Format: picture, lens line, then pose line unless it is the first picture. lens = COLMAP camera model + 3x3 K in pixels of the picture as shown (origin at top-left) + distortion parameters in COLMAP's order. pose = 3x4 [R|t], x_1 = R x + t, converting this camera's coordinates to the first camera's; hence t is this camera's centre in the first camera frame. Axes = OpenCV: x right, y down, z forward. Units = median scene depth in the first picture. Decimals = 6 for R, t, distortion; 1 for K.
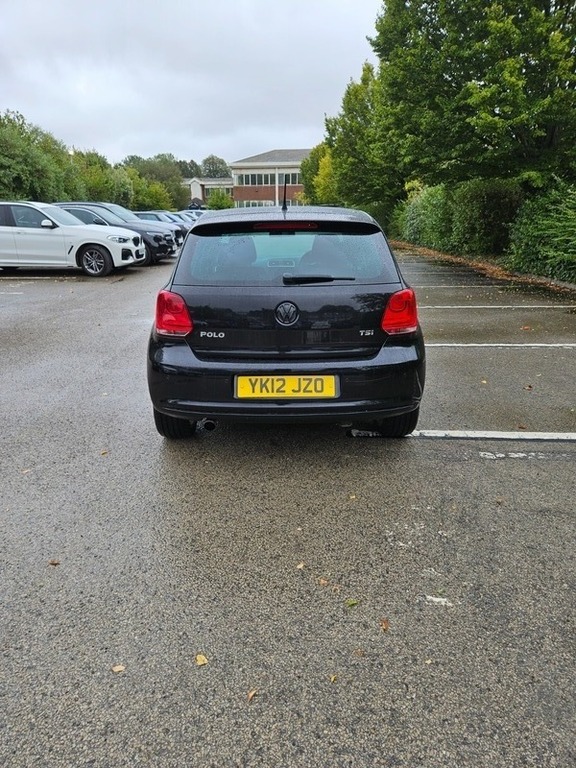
lens RADIAL K [[502.6, 0, 279.3], [0, 502.6, 379.4], [0, 0, 1]] dist [0.059689, -0.042734]
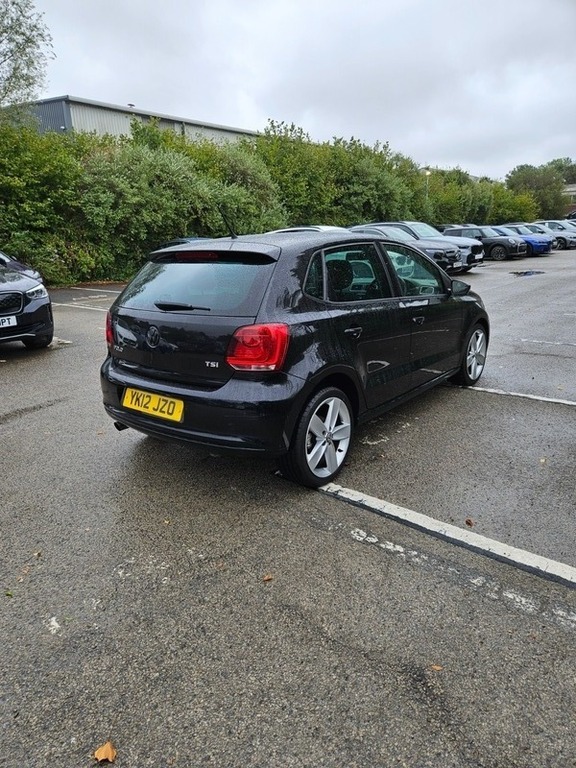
lens RADIAL K [[502.6, 0, 279.3], [0, 502.6, 379.4], [0, 0, 1]] dist [0.059689, -0.042734]
pose [[0.781284, 0.145421, -0.607000, 0.786866], [-0.161615, 0.986448, 0.028308, -0.100623], [0.602890, 0.075984, 0.794198, 0.268092]]
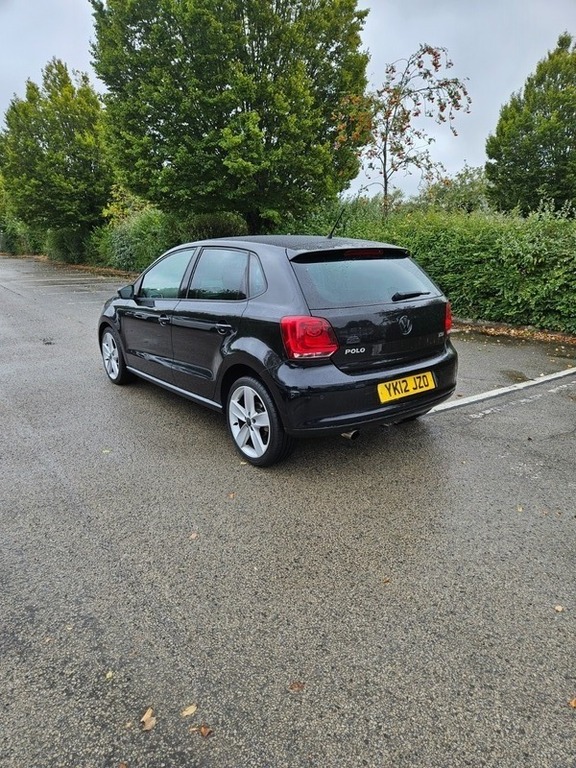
lens RADIAL K [[497.8, 0, 288.0], [0, 497.8, 384.0], [0, 0, 1]] dist [0.065322, -0.036651]
pose [[0.793205, -0.162381, 0.586905, -0.804195], [0.184967, 0.982502, 0.021847, -0.061449], [-0.580183, 0.091229, 0.809361, 0.188827]]
